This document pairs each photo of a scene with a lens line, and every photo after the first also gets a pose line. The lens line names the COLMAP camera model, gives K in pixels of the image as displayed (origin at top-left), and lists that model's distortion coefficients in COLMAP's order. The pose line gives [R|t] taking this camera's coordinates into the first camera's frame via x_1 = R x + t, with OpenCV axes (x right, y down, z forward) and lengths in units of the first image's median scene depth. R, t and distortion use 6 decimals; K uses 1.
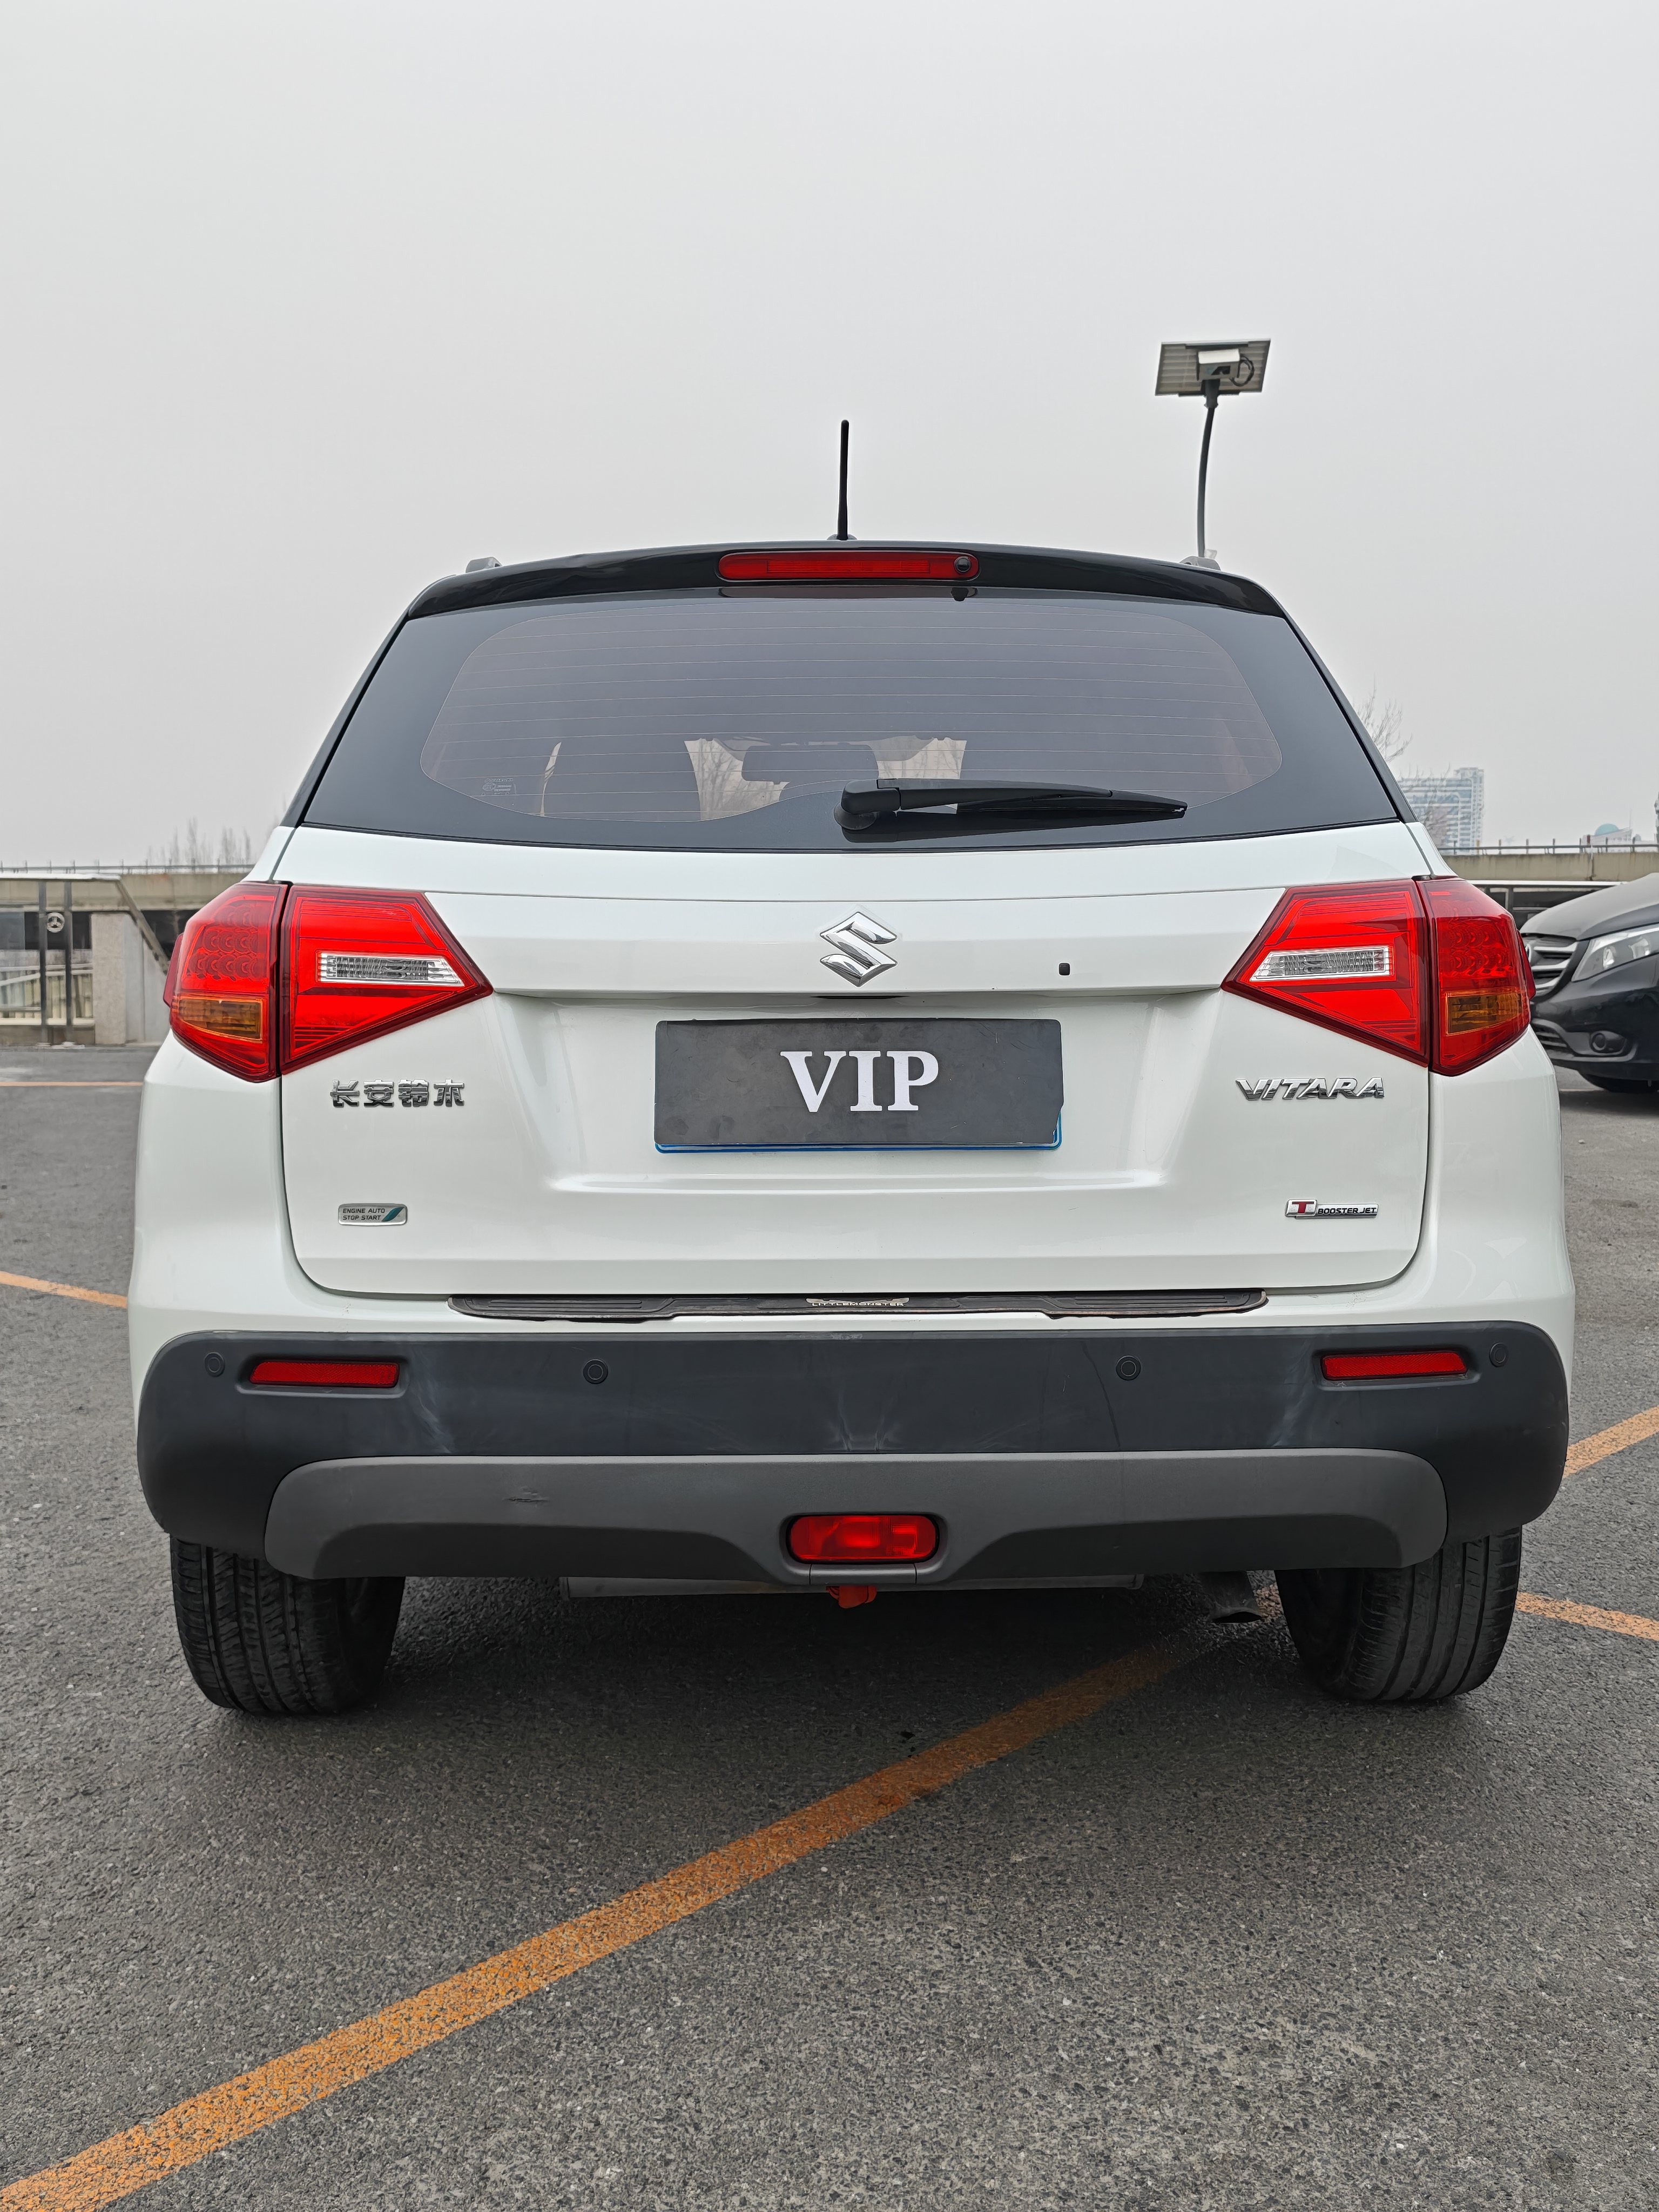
lens RADIAL K [[2346.4, 0, 829.5], [0, 2346.4, 1106.0], [0, 0, 1]] dist [0.194963, -0.586154]
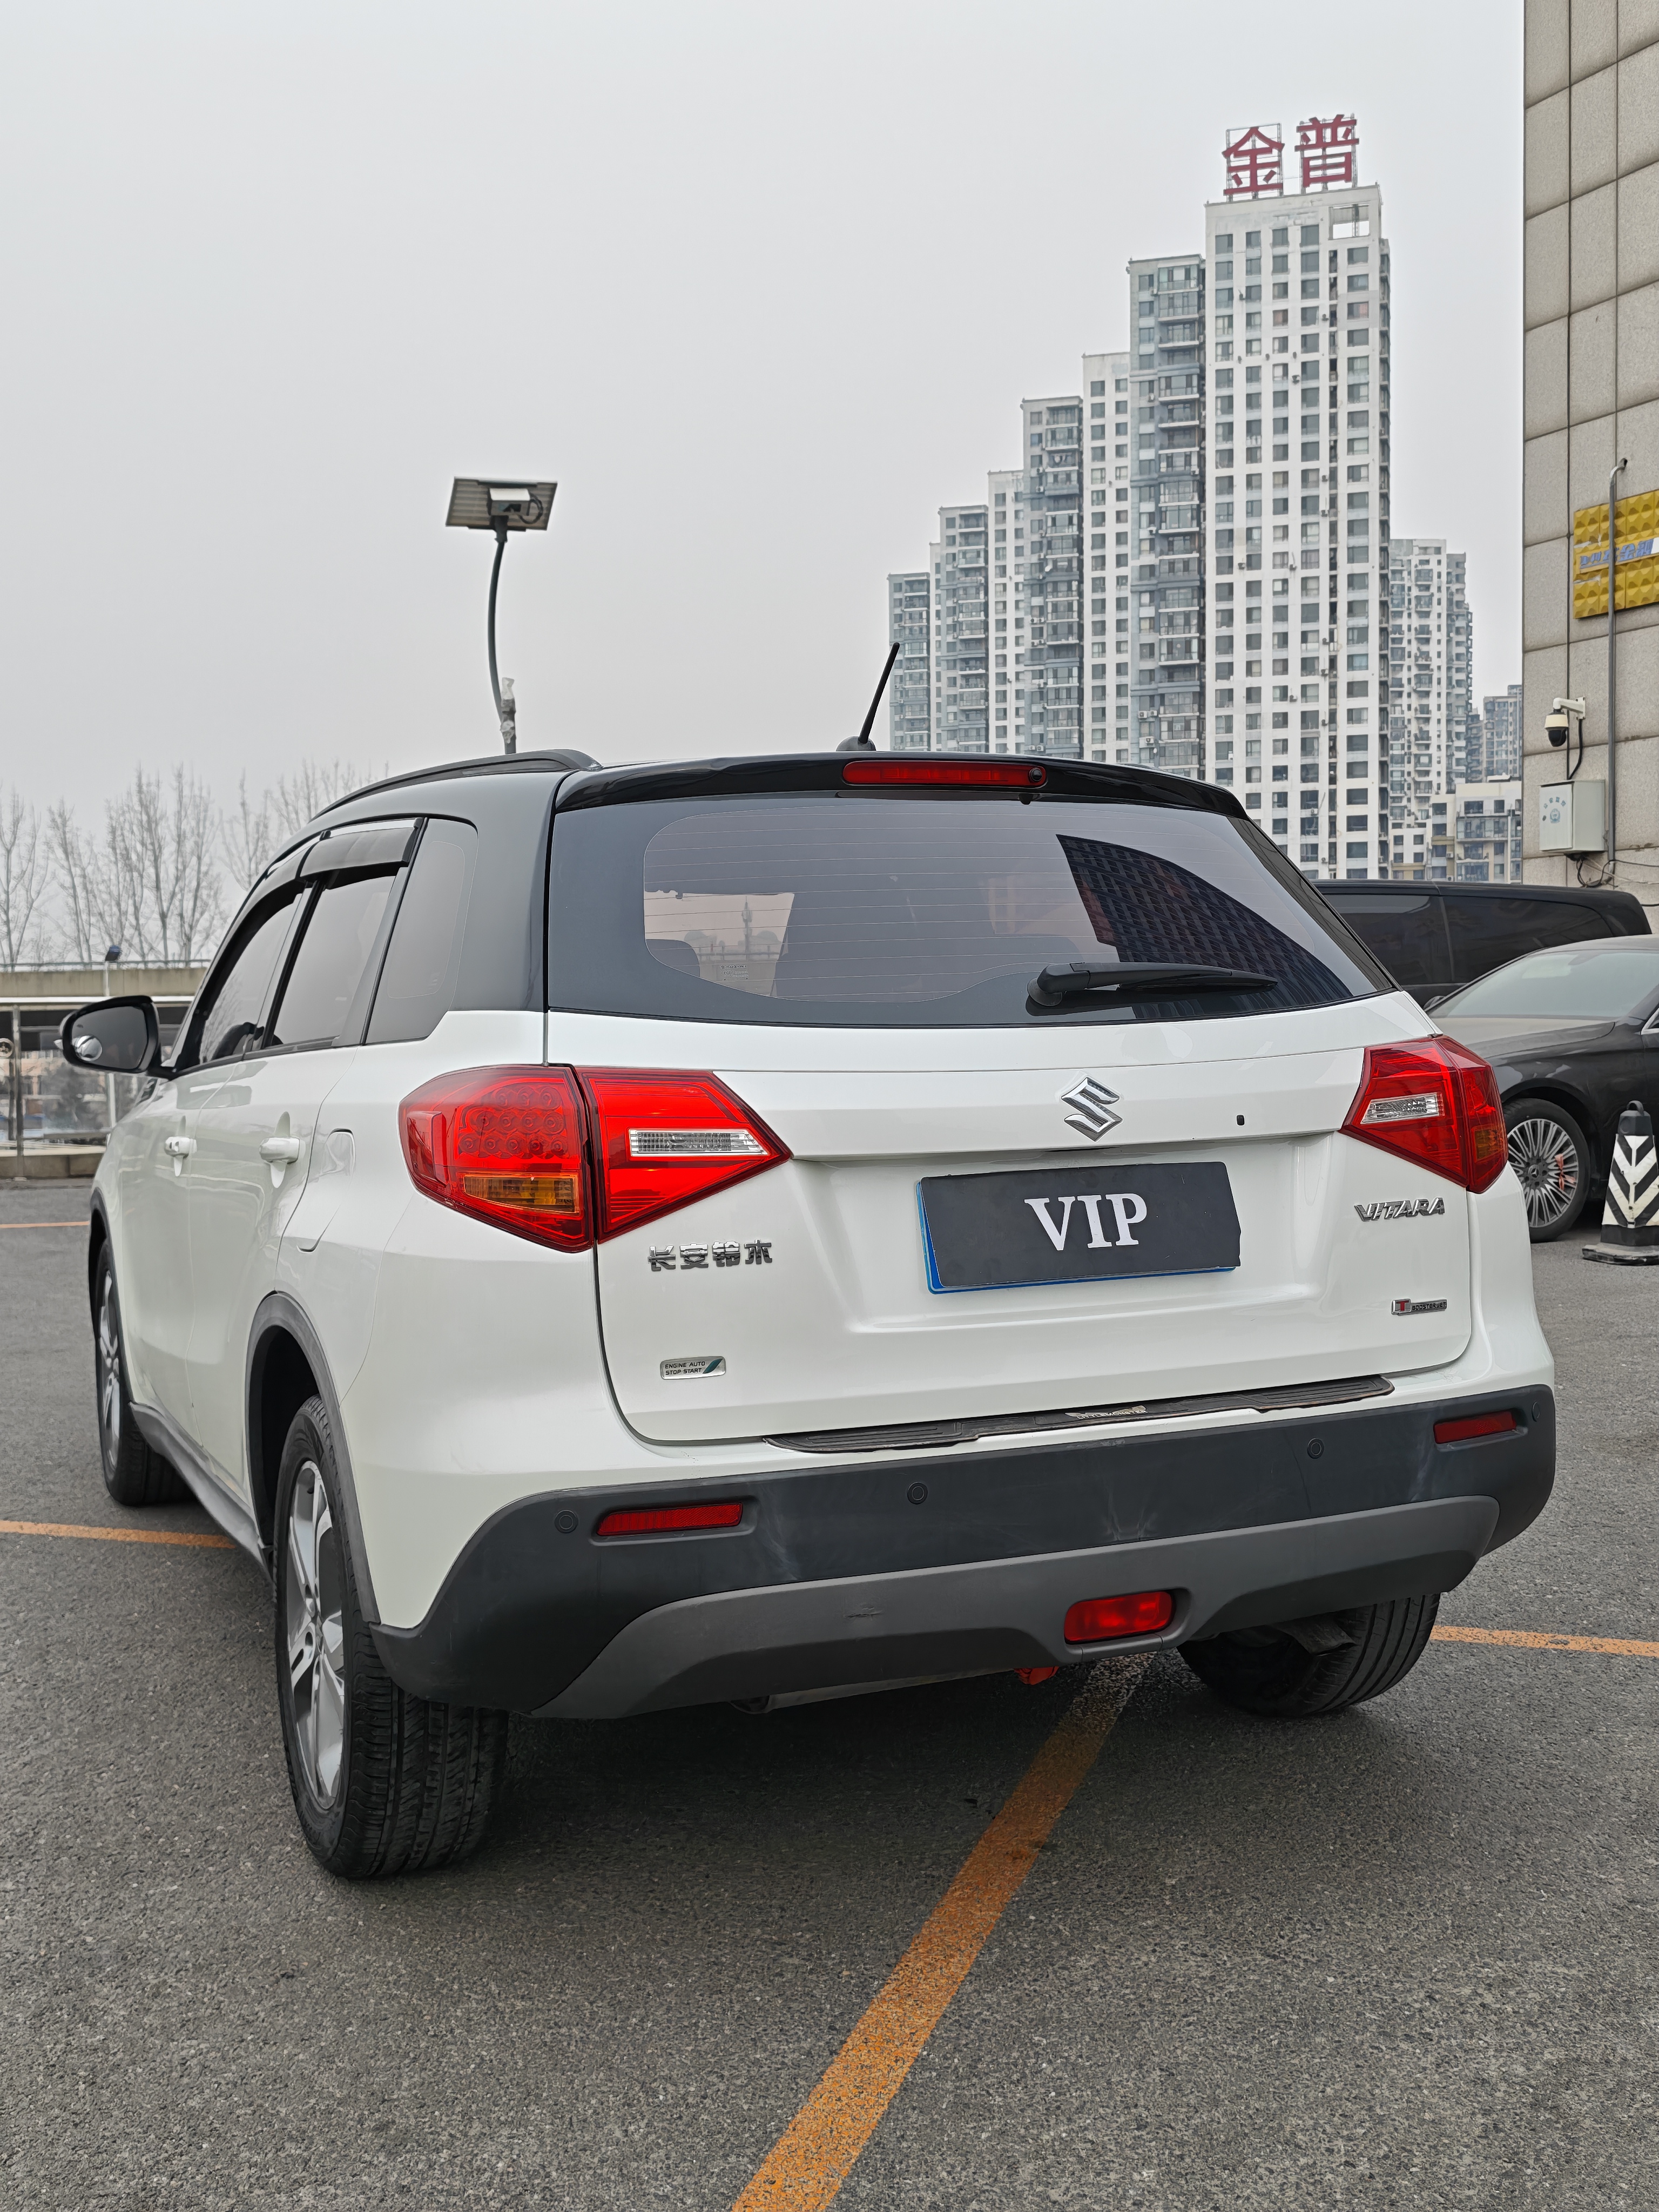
lens RADIAL K [[2388.0, 0, 829.5], [0, 2388.0, 1106.0], [0, 0, 1]] dist [0.165802, -0.466620]
pose [[0.915863, -0.033629, 0.400080, -0.573650], [0.049614, 0.998328, -0.029662, -0.038753], [-0.398413, 0.047016, 0.916000, -0.039620]]
